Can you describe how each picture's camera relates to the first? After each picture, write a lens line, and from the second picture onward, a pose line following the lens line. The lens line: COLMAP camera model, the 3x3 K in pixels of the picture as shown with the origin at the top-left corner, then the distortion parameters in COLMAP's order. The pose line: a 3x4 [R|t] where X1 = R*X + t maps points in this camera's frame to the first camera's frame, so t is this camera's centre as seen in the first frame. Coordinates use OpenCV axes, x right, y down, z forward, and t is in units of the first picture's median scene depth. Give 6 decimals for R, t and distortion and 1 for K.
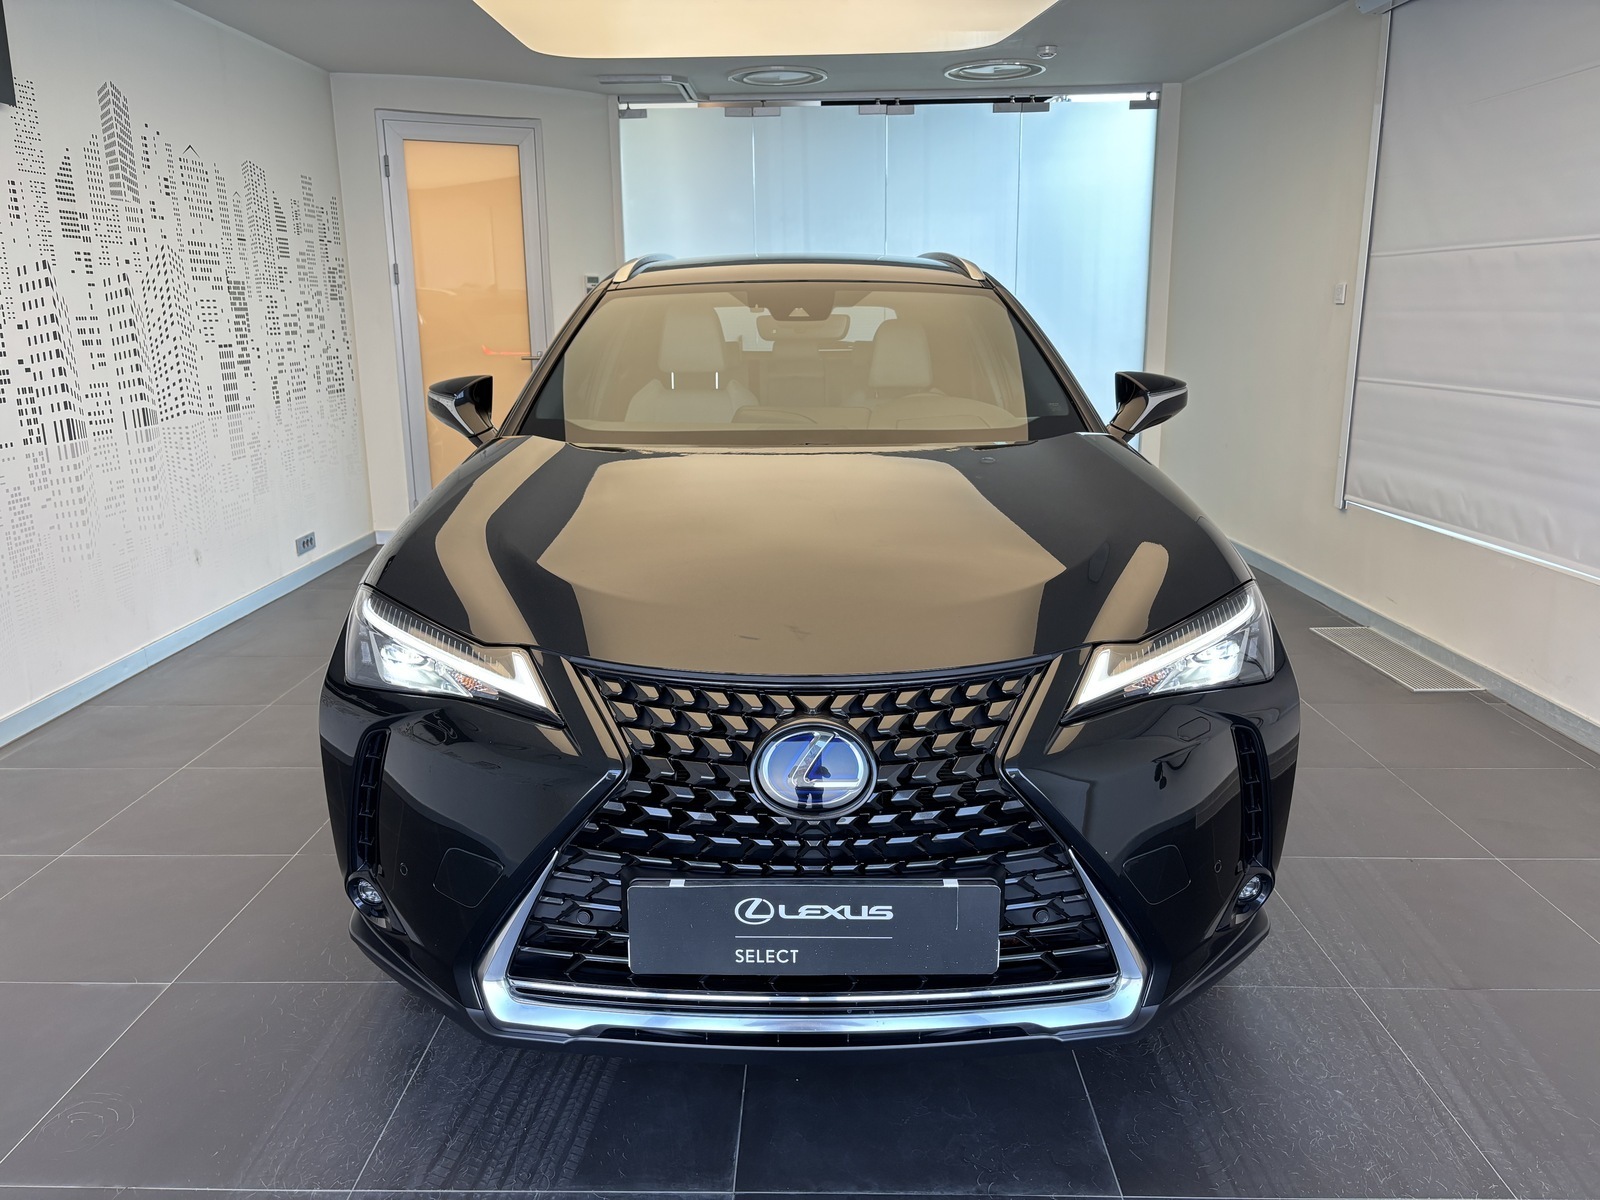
lens RADIAL K [[1206.7, 0, 800.0], [0, 1206.7, 600.0], [0, 0, 1]] dist [0.080055, -0.110217]
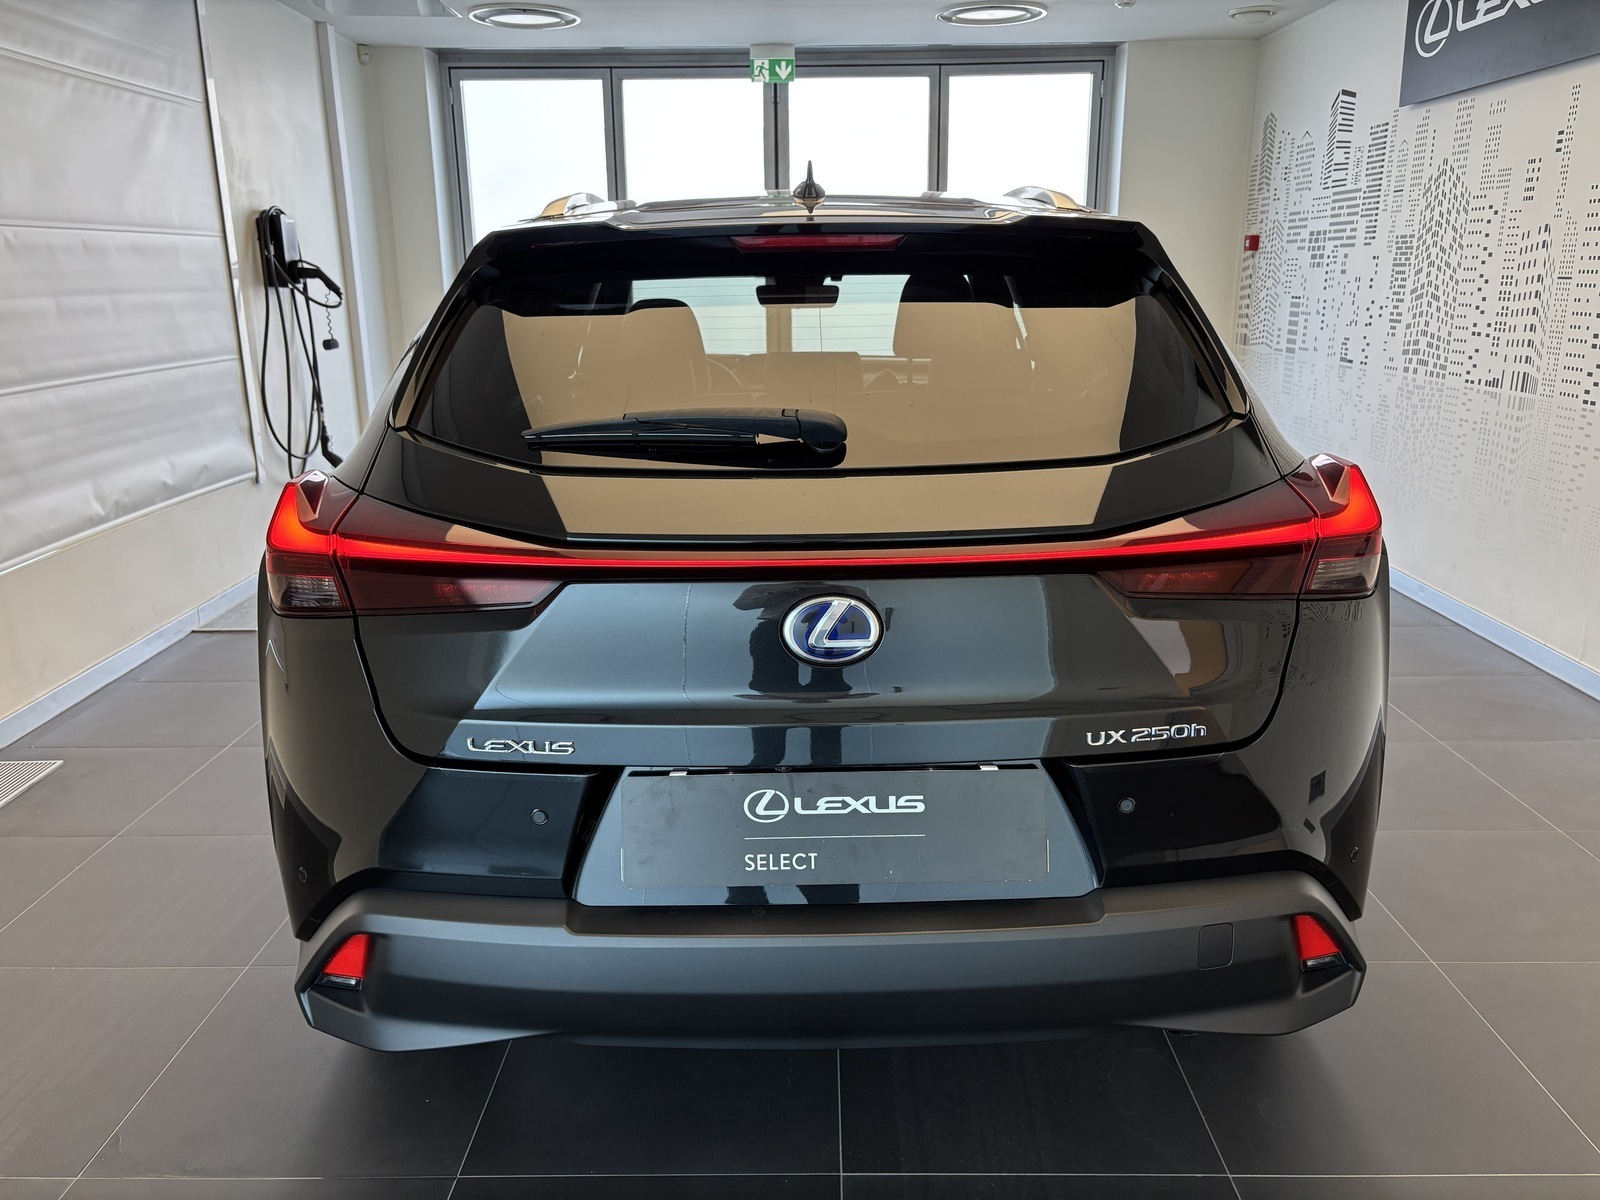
lens RADIAL K [[1206.7, 0, 800.0], [0, 1206.7, 600.0], [0, 0, 1]] dist [0.080055, -0.110217]
pose [[-0.999864, 0.006288, 0.015263, -0.004780], [0.012806, 0.878890, 0.476853, -0.449096], [-0.010416, 0.476983, -0.878851, 1.883932]]
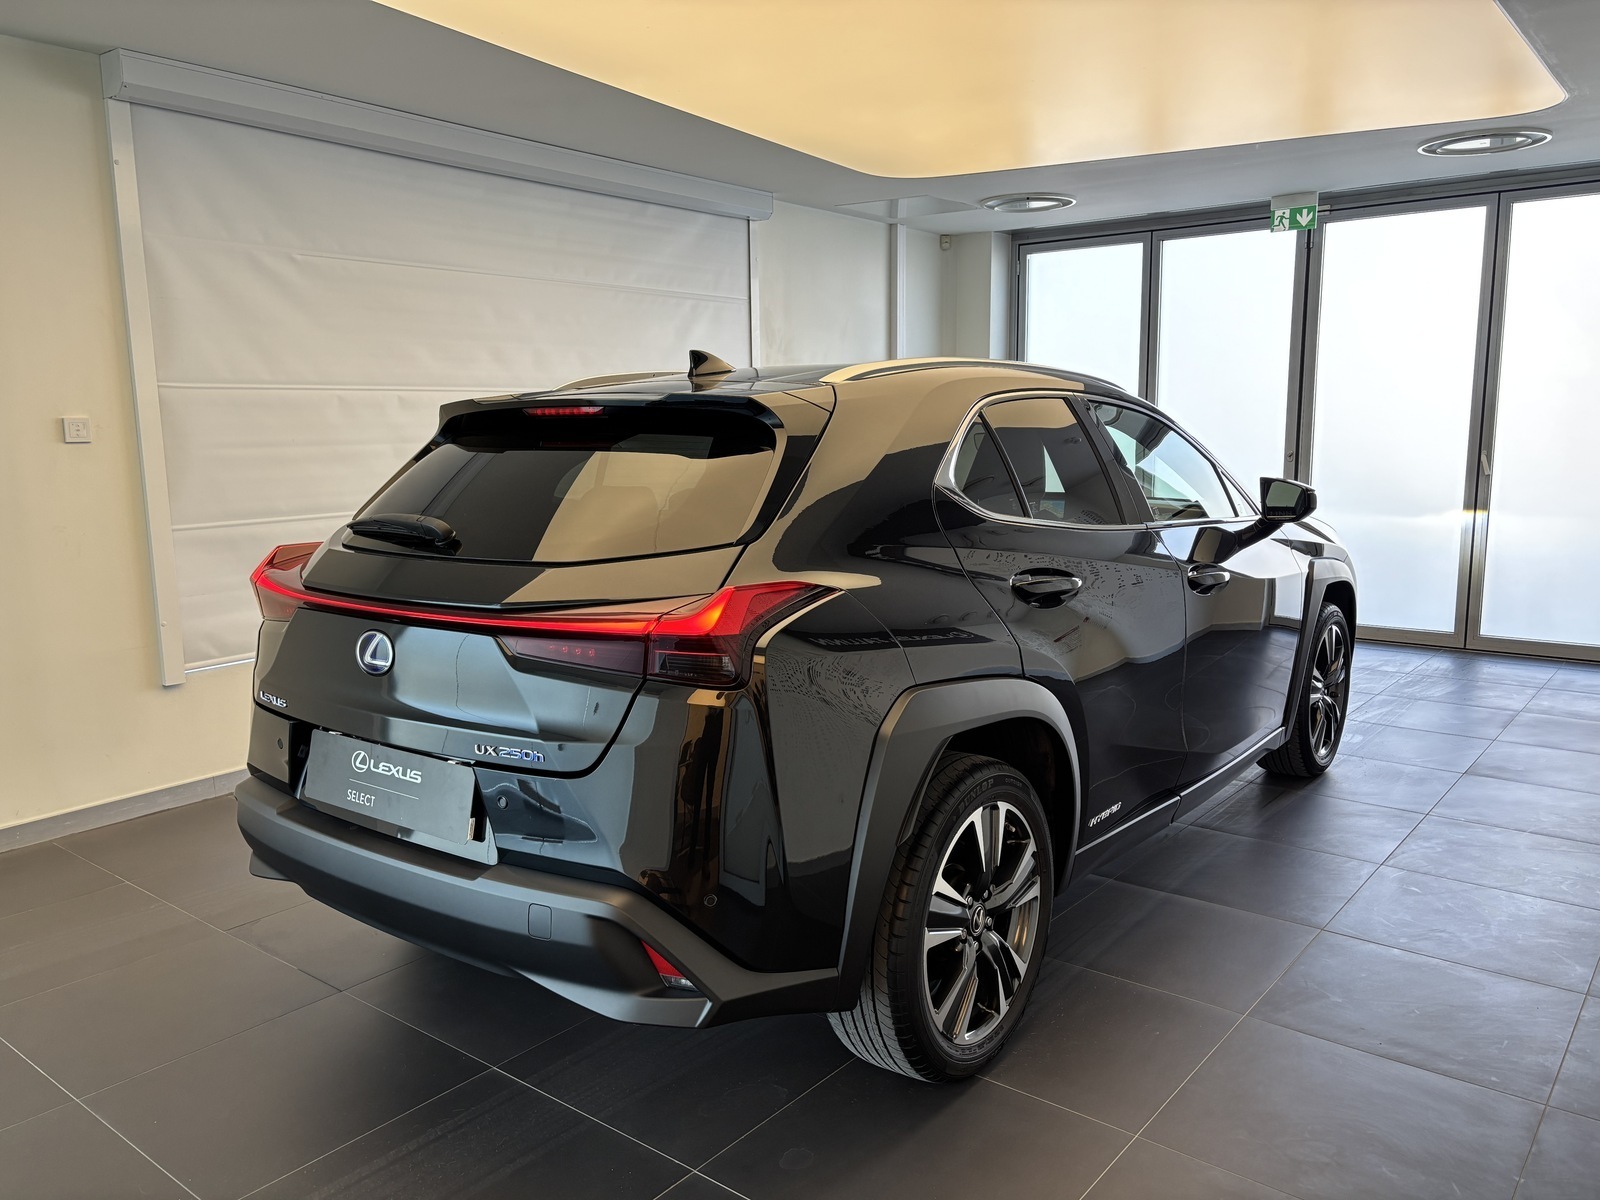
lens RADIAL K [[1206.7, 0, 800.0], [0, 1206.7, 600.0], [0, 0, 1]] dist [0.080055, -0.110217]
pose [[-0.779026, -0.083922, 0.621350, -0.541476], [0.156435, 0.933645, 0.322234, -0.447925], [-0.607163, 0.348229, -0.714205, 1.853103]]
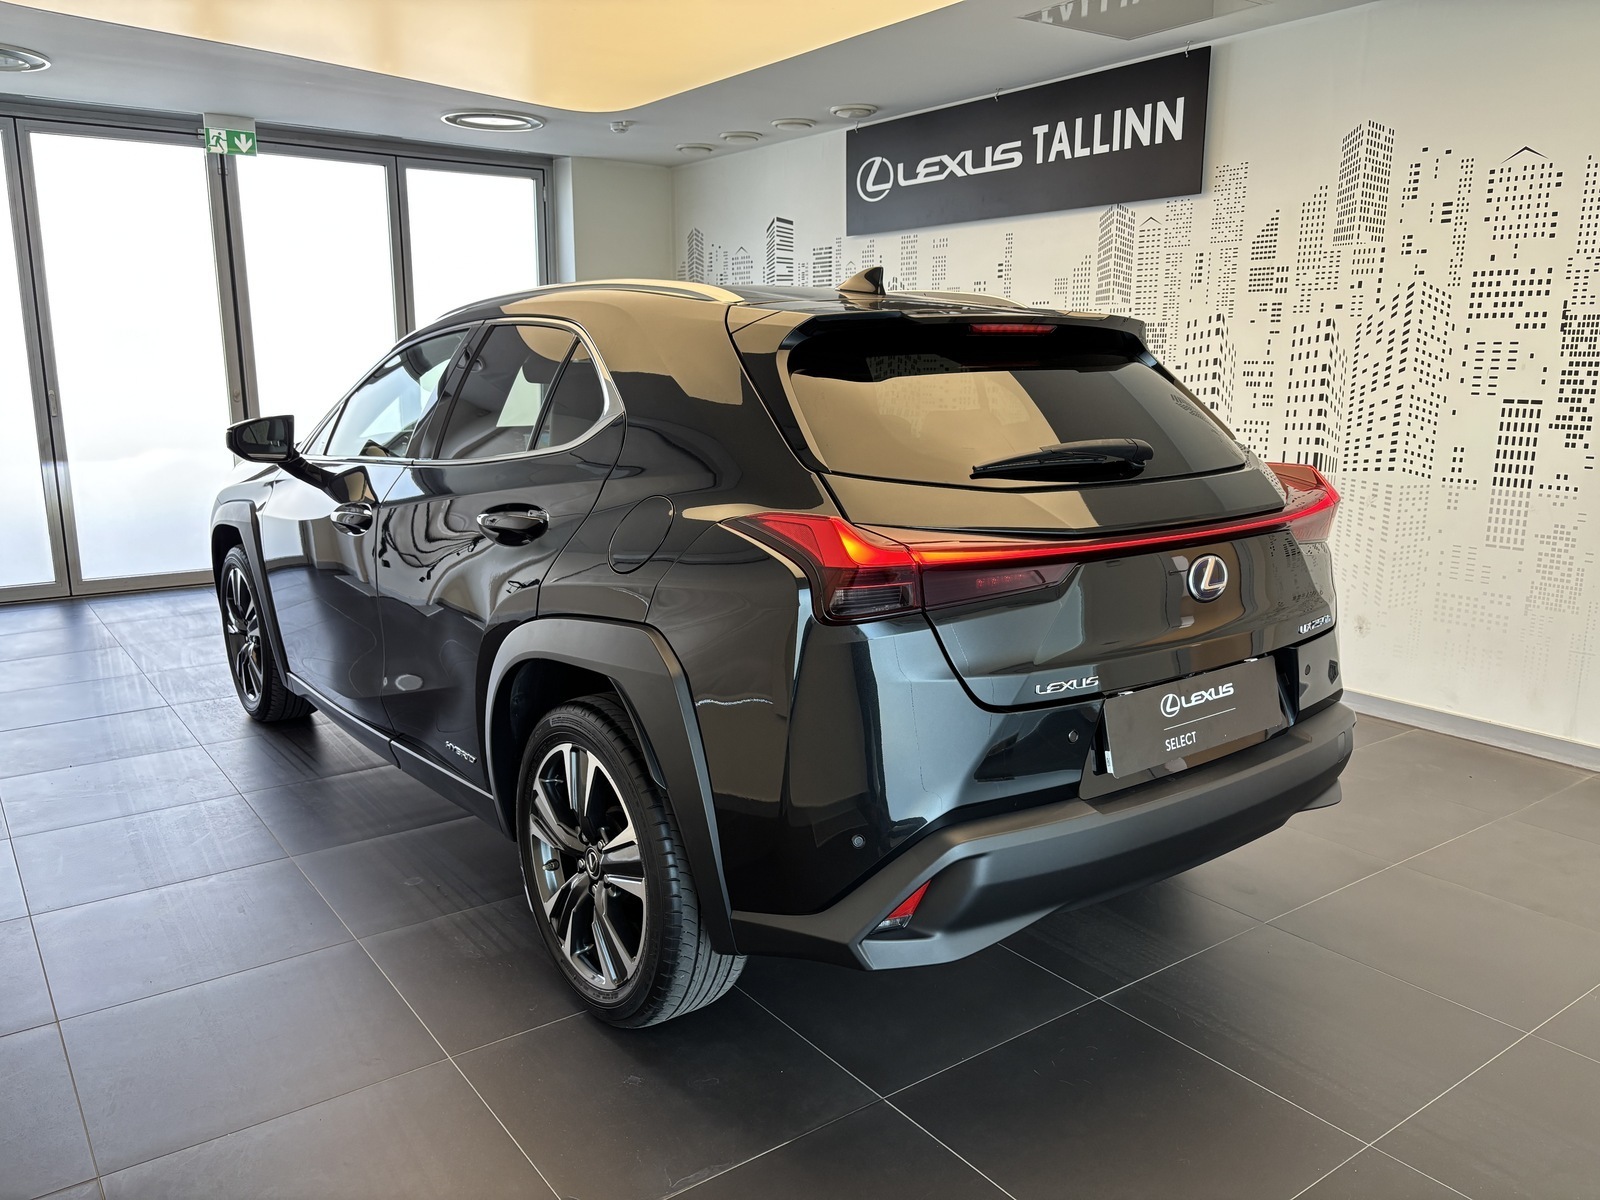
lens RADIAL K [[1209.0, 0, 800.0], [0, 1209.0, 600.0], [0, 0, 1]] dist [0.018873, -0.000186]
pose [[-0.805565, 0.115398, -0.581162, 0.481353], [-0.139841, 0.916111, 0.375745, -0.442713], [0.575769, 0.383958, -0.721849, 1.868133]]
